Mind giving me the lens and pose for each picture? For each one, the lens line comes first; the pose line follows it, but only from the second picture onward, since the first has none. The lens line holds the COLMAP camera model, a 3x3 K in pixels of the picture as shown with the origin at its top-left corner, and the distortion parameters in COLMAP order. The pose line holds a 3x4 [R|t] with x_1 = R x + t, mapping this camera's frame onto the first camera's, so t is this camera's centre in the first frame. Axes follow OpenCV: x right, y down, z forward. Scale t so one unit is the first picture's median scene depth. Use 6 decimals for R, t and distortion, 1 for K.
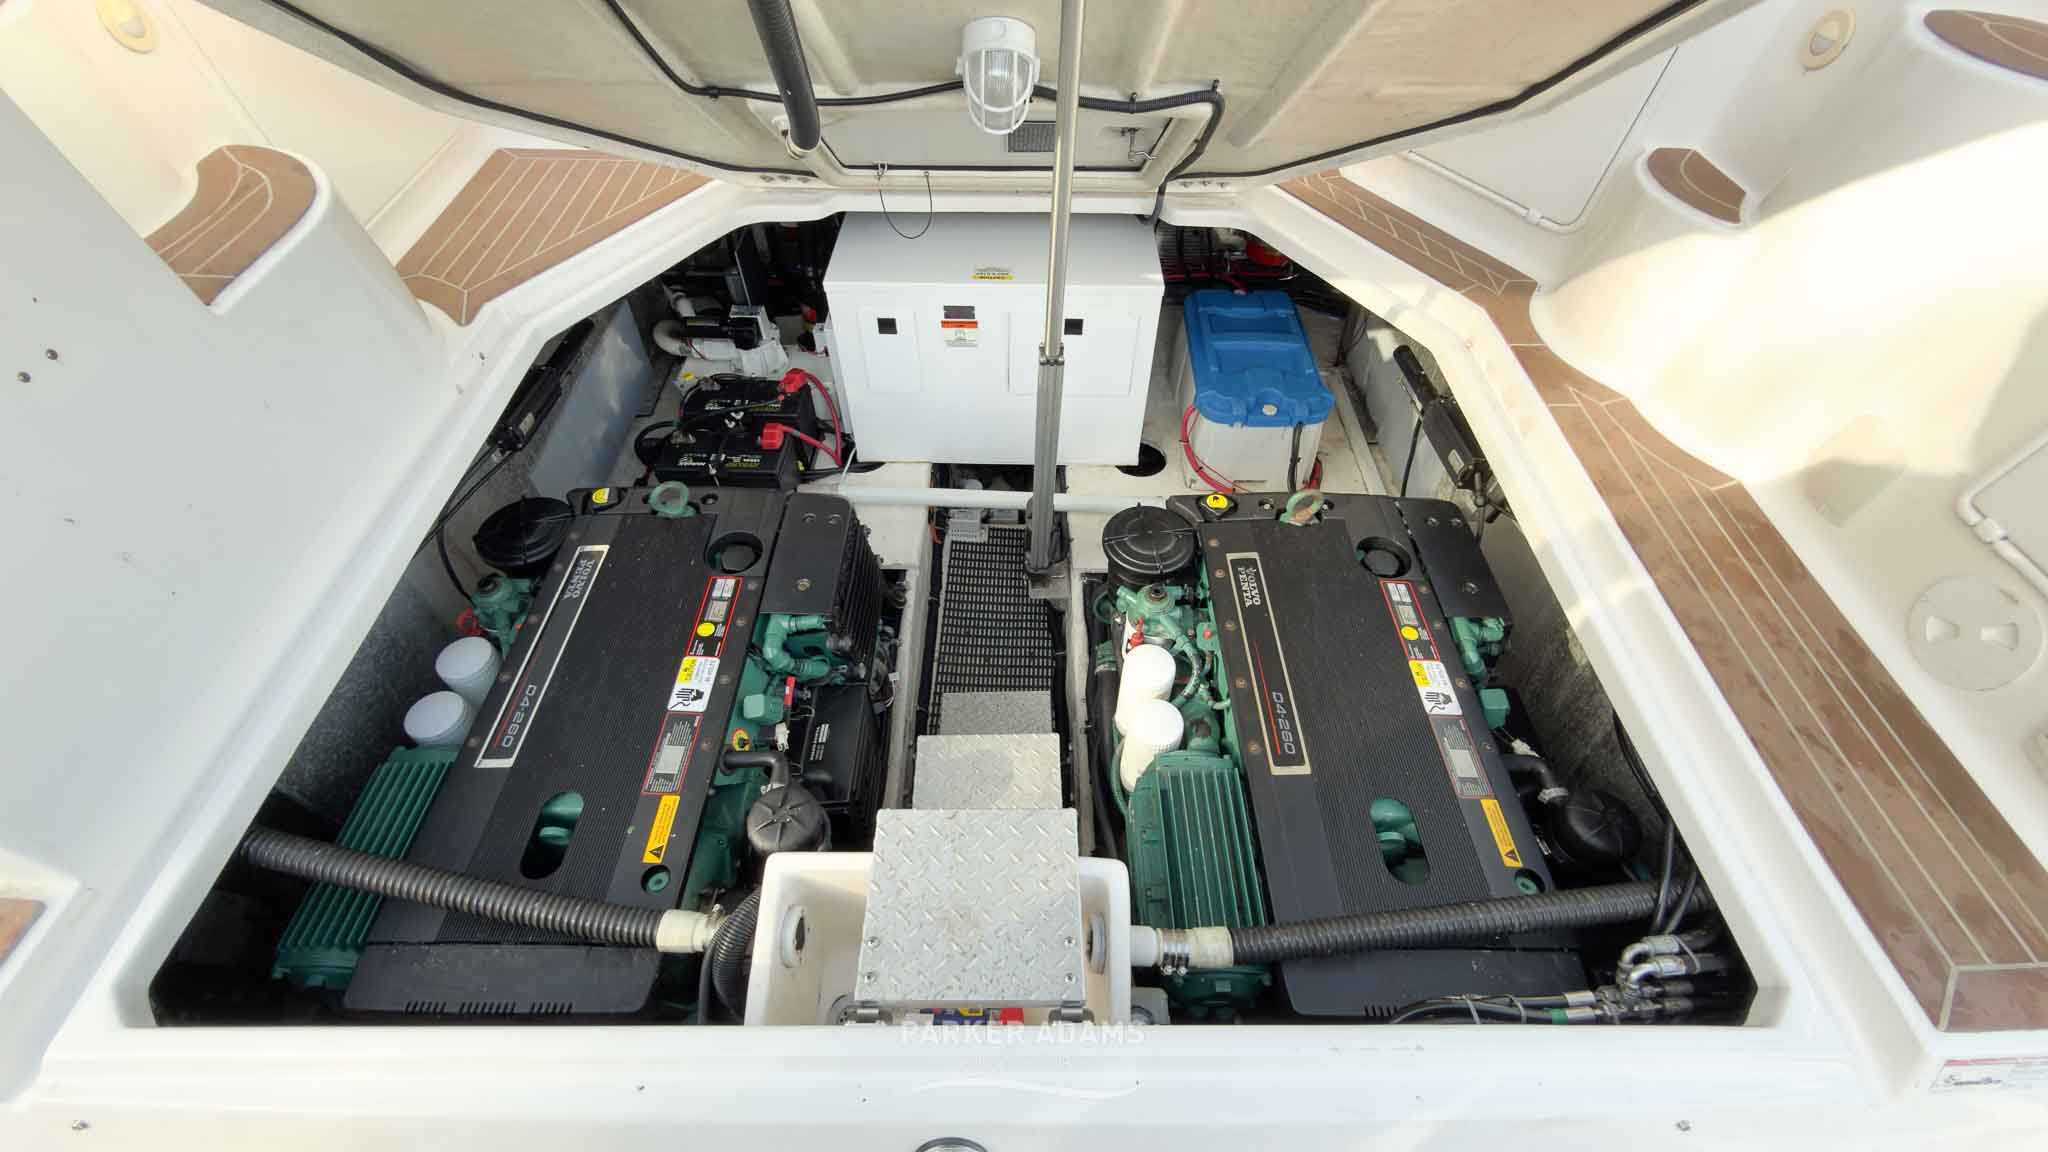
lens RADIAL K [[811.9, 0, 1024.0], [0, 811.9, 576.0], [0, 0, 1]] dist [-0.006934, 0.000249]
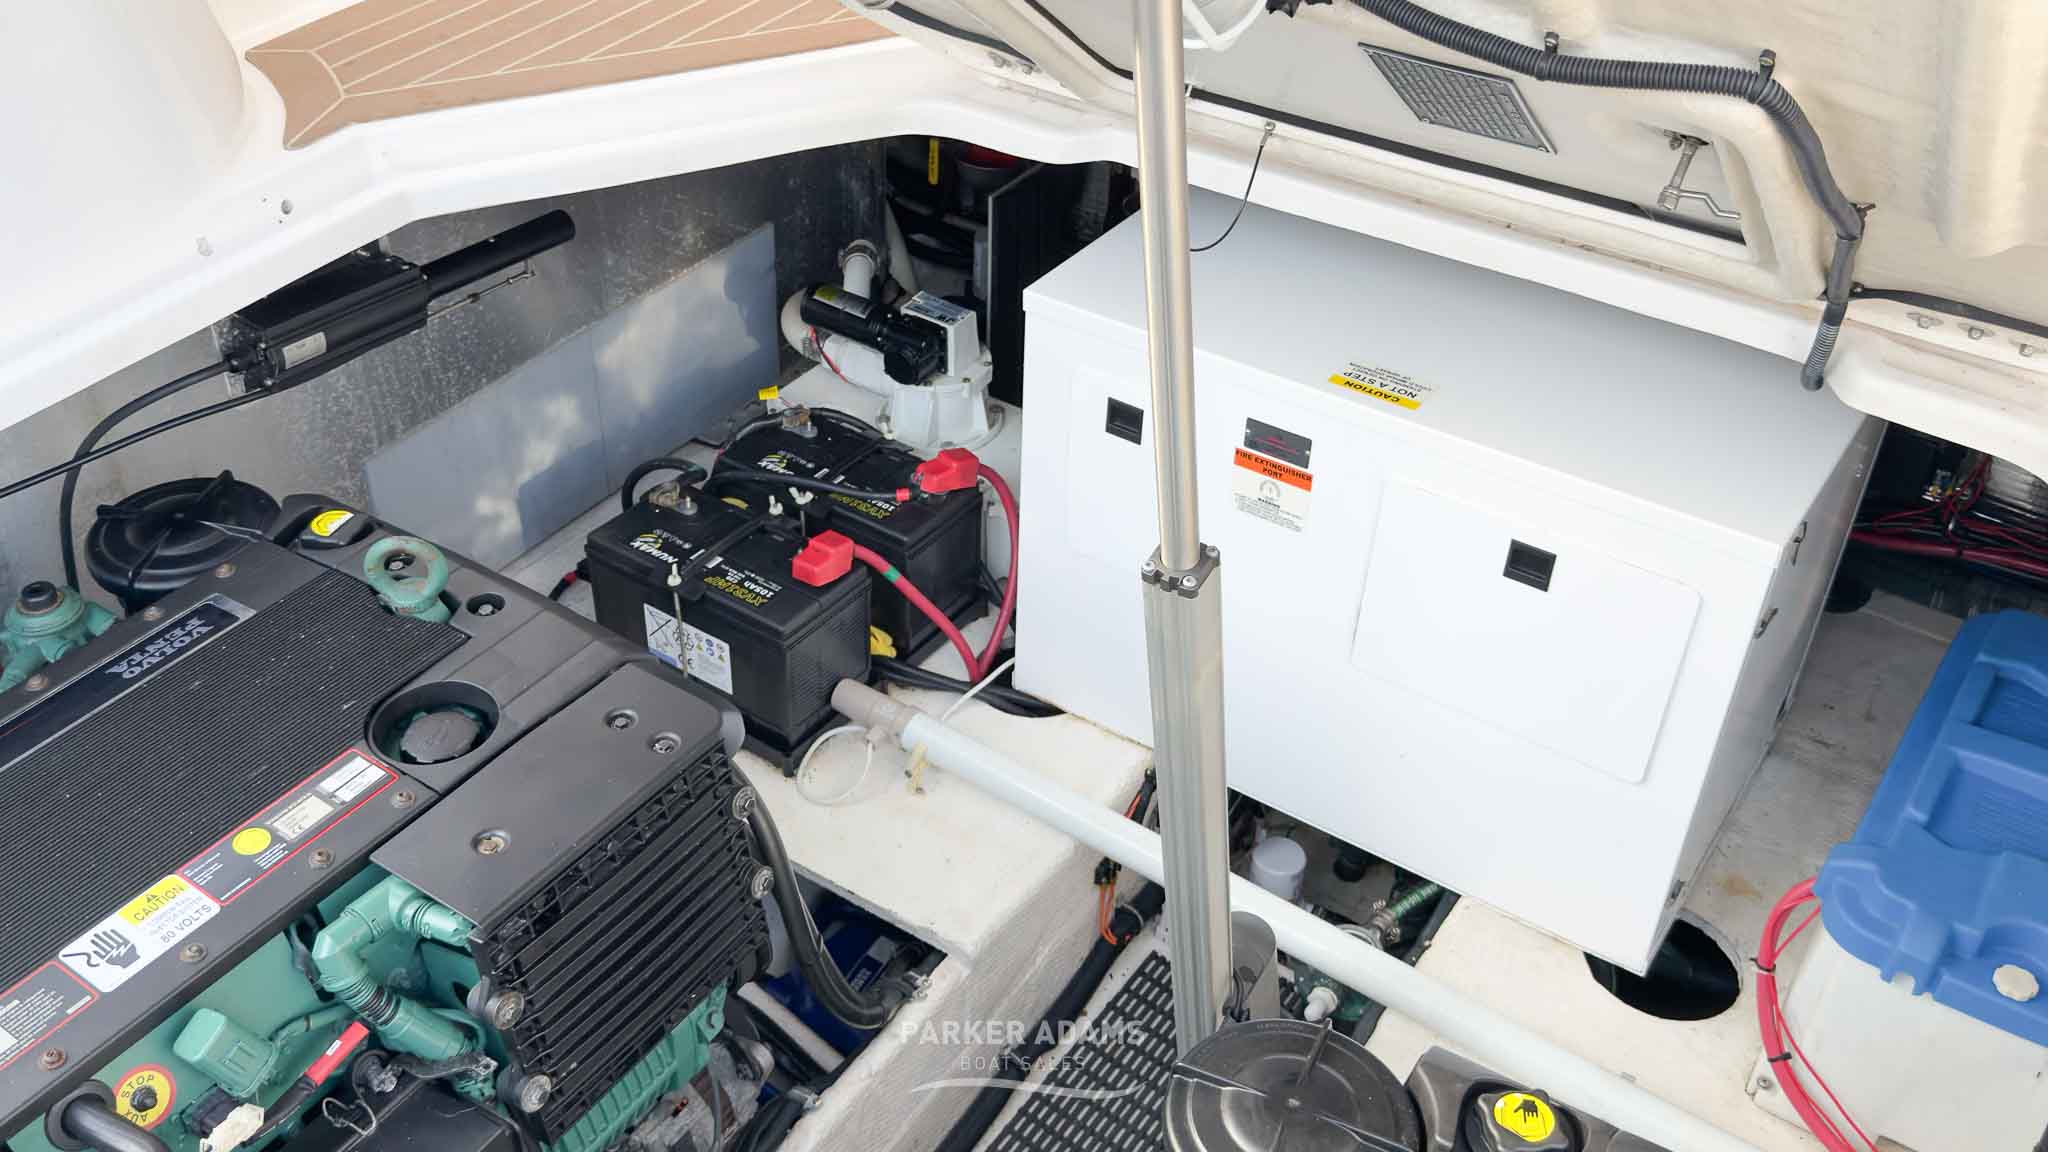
lens RADIAL K [[1891.6, 0, 1024.0], [0, 1891.6, 576.0], [0, 0, 1]] dist [0.154716, -0.355630]
pose [[0.834957, 0.340811, -0.432081, 0.264014], [-0.431588, 0.892670, -0.129897, -0.077787], [0.341435, 0.294939, 0.892431, 0.091816]]
